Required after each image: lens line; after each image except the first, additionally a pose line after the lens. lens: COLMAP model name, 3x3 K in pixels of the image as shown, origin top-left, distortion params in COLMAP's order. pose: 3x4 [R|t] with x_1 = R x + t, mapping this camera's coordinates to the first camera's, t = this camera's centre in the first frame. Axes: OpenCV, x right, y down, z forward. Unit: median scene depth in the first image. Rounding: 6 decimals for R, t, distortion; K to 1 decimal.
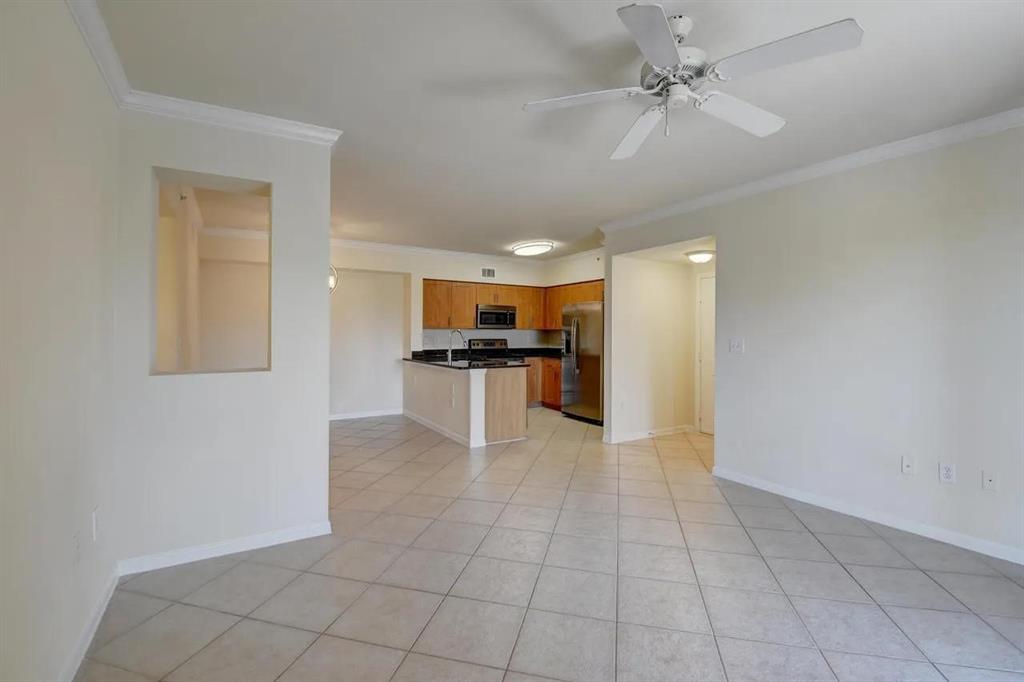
lens RADIAL K [[447.4, 0, 500.6], [0, 447.4, 330.5], [0, 0, 1]] dist [0.003137, 0.000066]
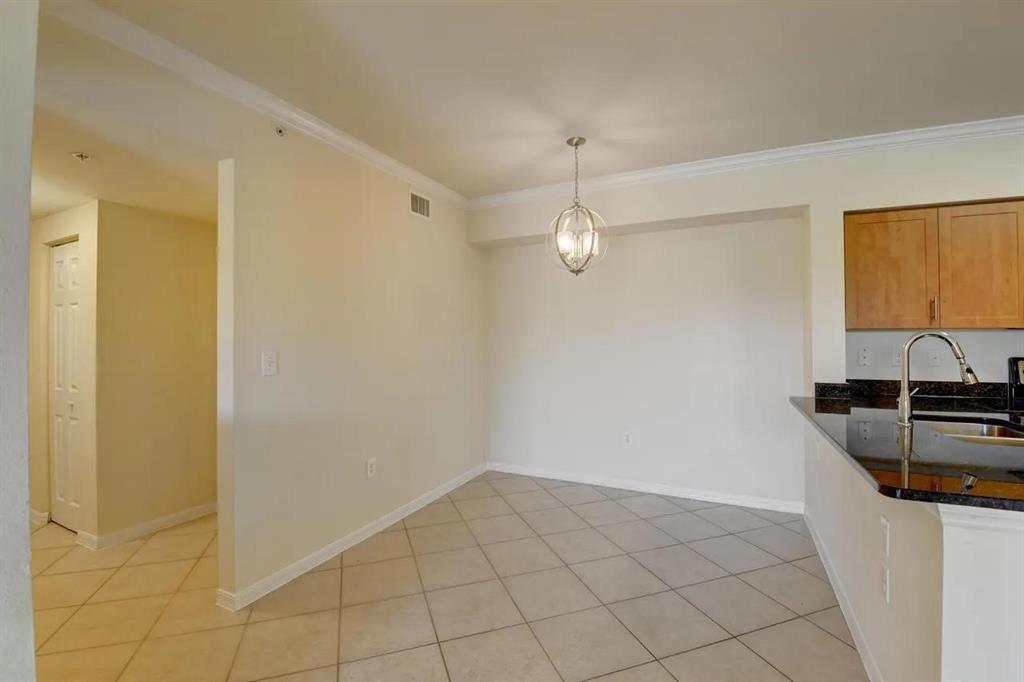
lens RADIAL K [[448.5, 0, 508.4], [0, 448.5, 329.6], [0, 0, 1]] dist [0.008289, -0.021136]
pose [[0.556907, -0.018988, -0.830358, -0.001317], [0.005815, 0.999803, -0.018962, 0.001087], [0.830555, 0.005732, 0.556908, 0.469547]]
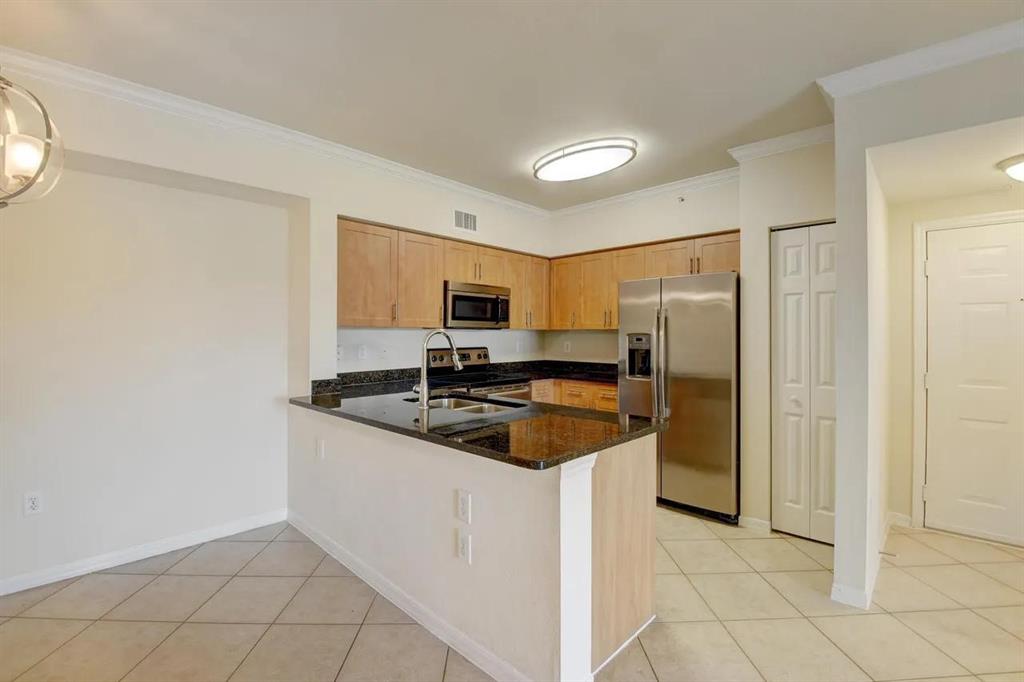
lens RADIAL K [[448.5, 0, 508.4], [0, 448.5, 329.6], [0, 0, 1]] dist [0.008289, -0.021136]
pose [[0.962741, -0.003083, 0.270407, -0.122504], [0.004608, 0.999977, -0.005005, 0.000396], [-0.270385, 0.006065, 0.962733, 0.492226]]
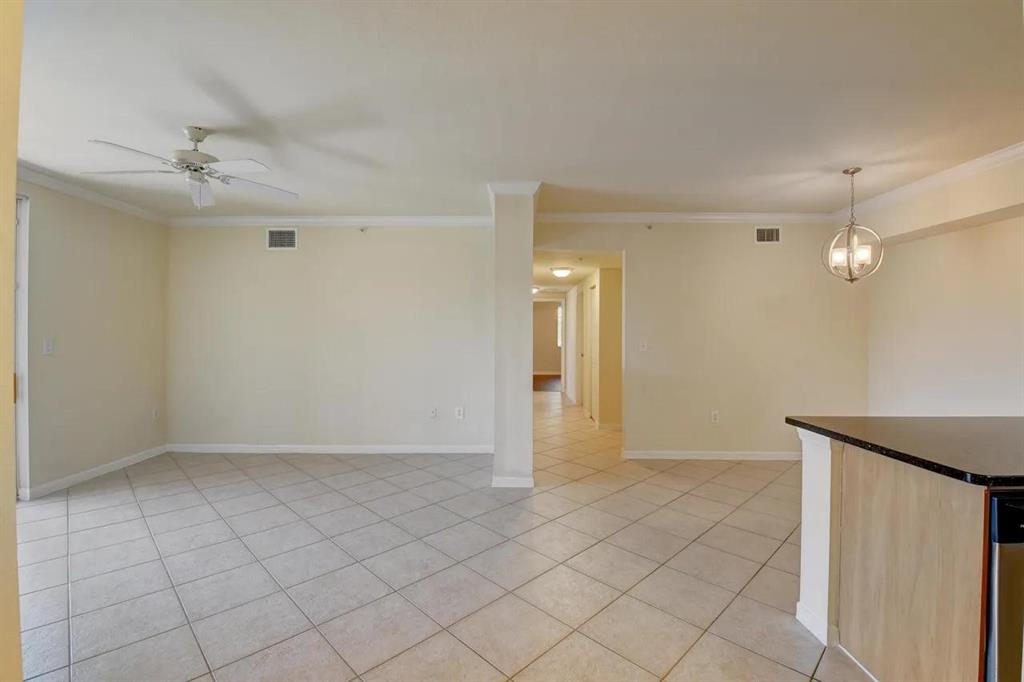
lens RADIAL K [[448.5, 0, 508.4], [0, 448.5, 329.6], [0, 0, 1]] dist [0.008289, -0.021136]
pose [[-0.503839, -0.011843, -0.863716, 0.286699], [-0.011556, 0.999909, -0.006969, 0.002331], [0.863720, 0.006470, -0.503930, 0.662272]]
